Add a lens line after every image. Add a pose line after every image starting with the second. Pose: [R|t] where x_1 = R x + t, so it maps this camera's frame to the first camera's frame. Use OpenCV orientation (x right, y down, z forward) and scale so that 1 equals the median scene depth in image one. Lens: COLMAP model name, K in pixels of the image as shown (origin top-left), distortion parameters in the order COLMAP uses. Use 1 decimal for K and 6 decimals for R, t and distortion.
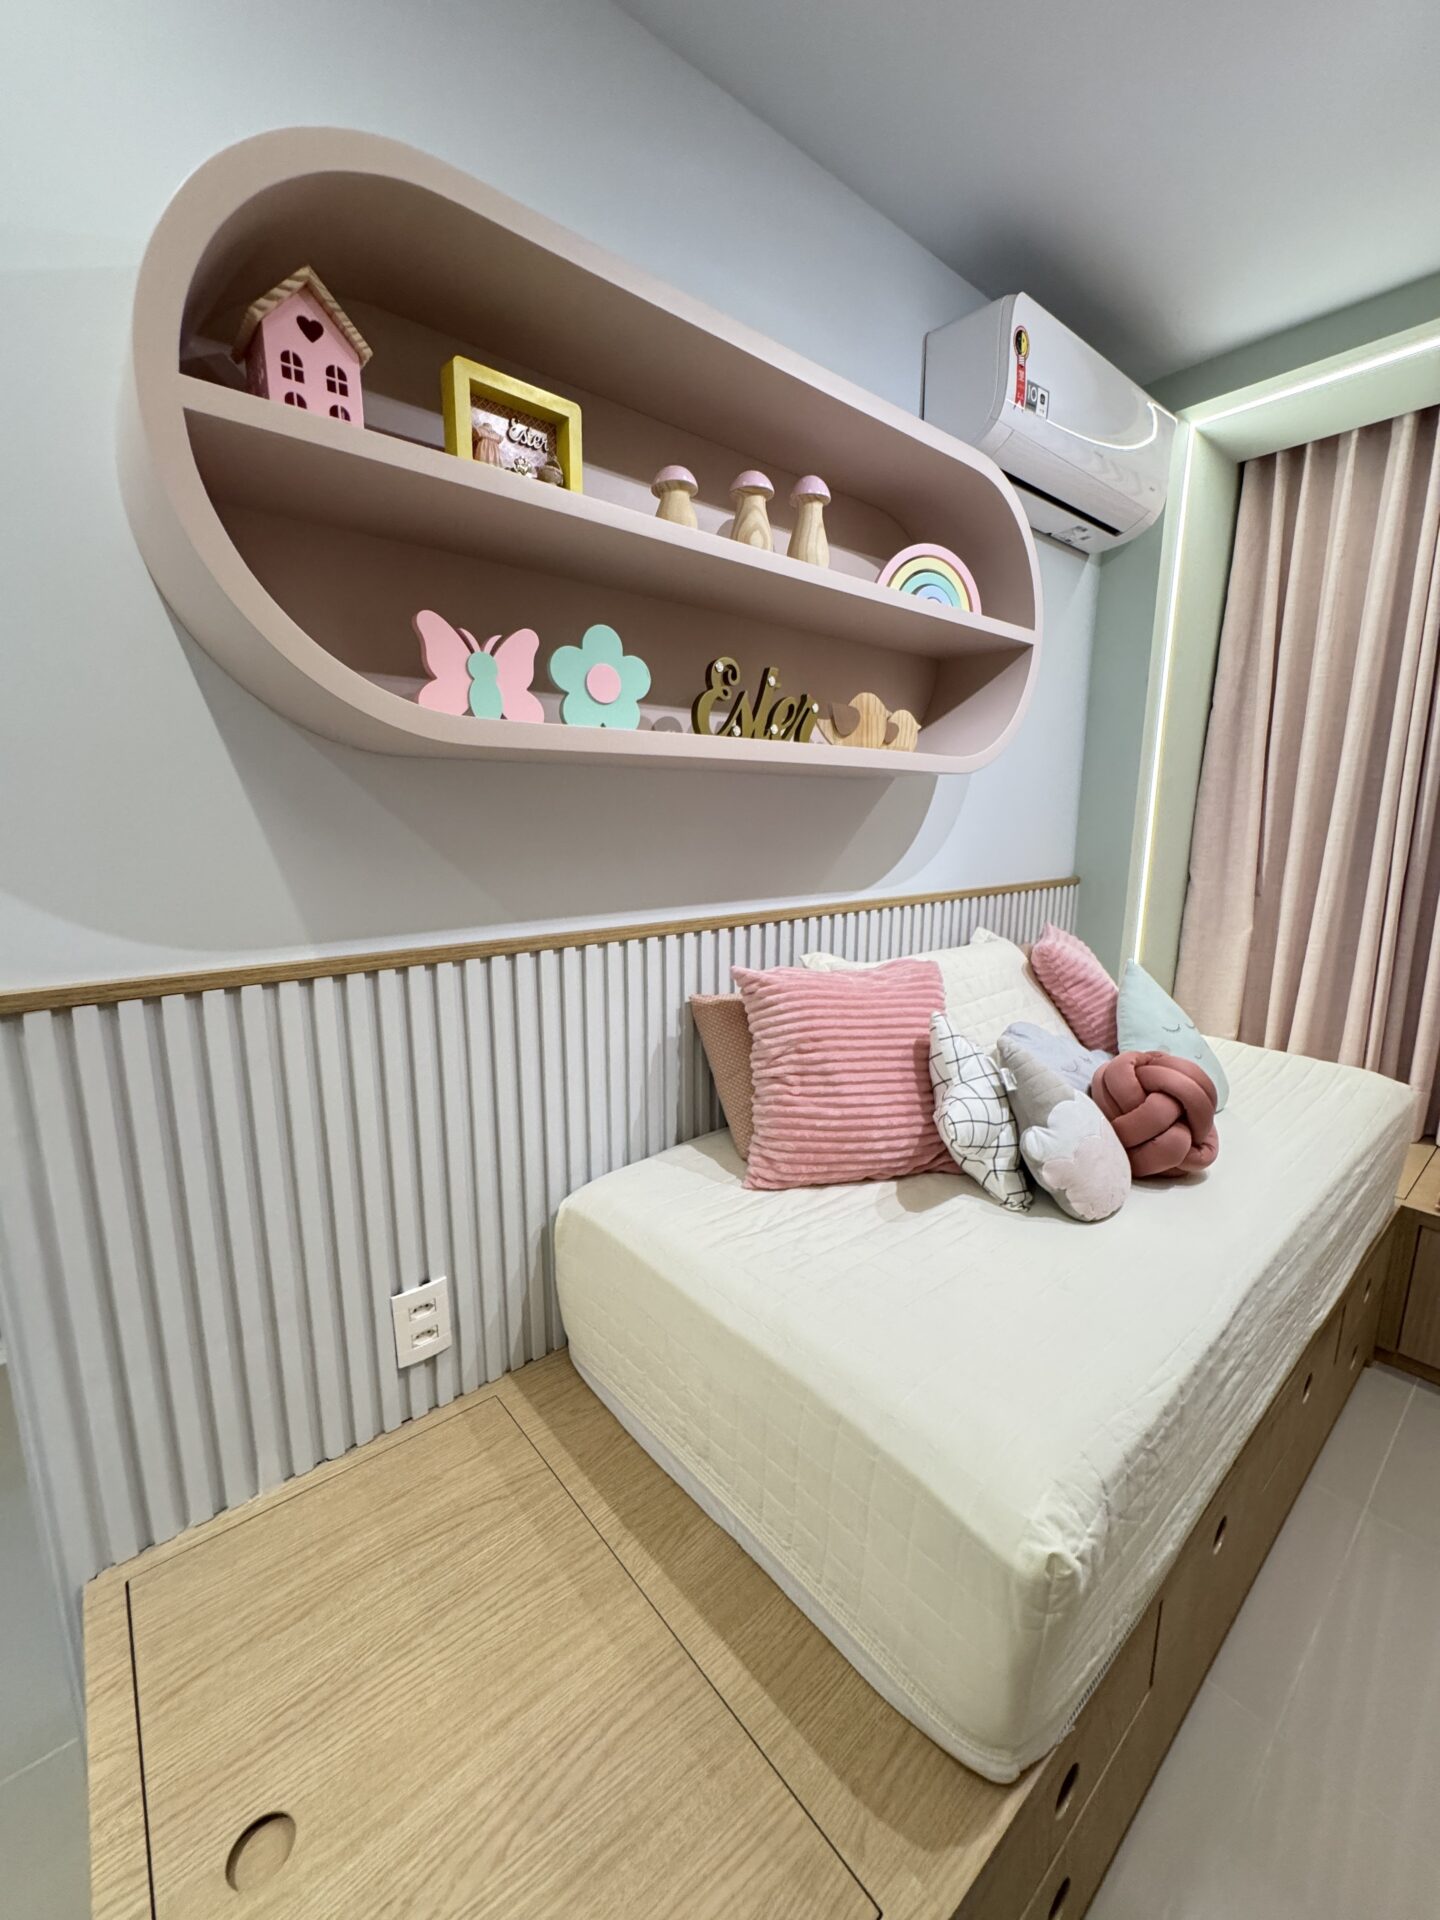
lens RADIAL K [[770.3, 0, 722.7], [0, 770.3, 960.1], [0, 0, 1]] dist [-0.000377, 0.000140]
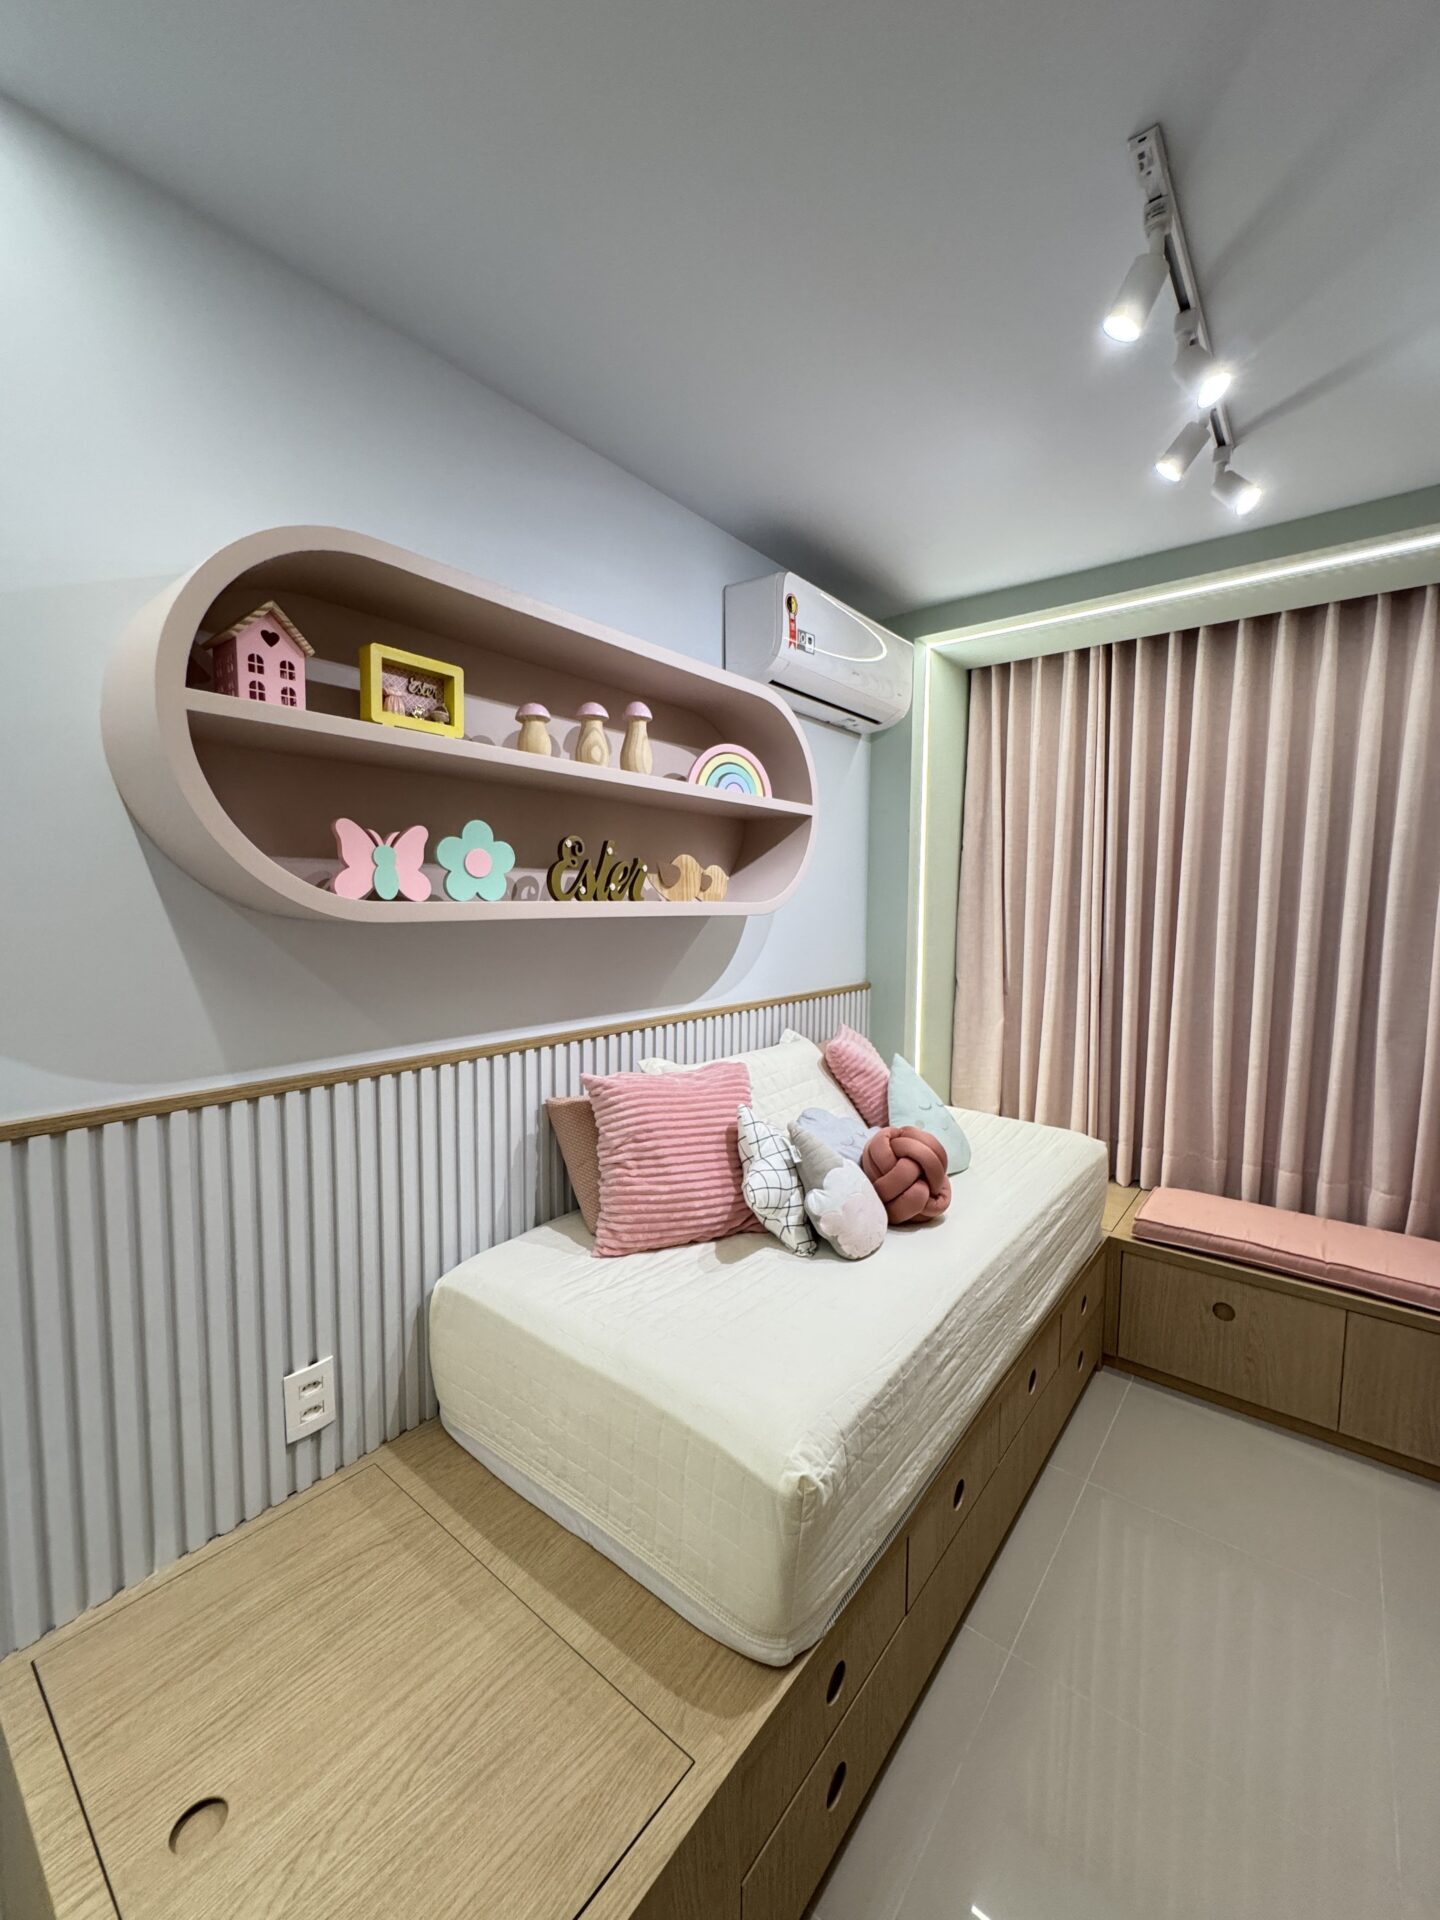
lens RADIAL K [[770.3, 0, 722.7], [0, 770.3, 960.1], [0, 0, 1]] dist [-0.000377, 0.000140]
pose [[0.981727, -0.009848, 0.190042, 0.002492], [0.030810, 0.993710, -0.107666, -0.039676], [-0.187786, 0.111553, 0.975855, -0.322250]]
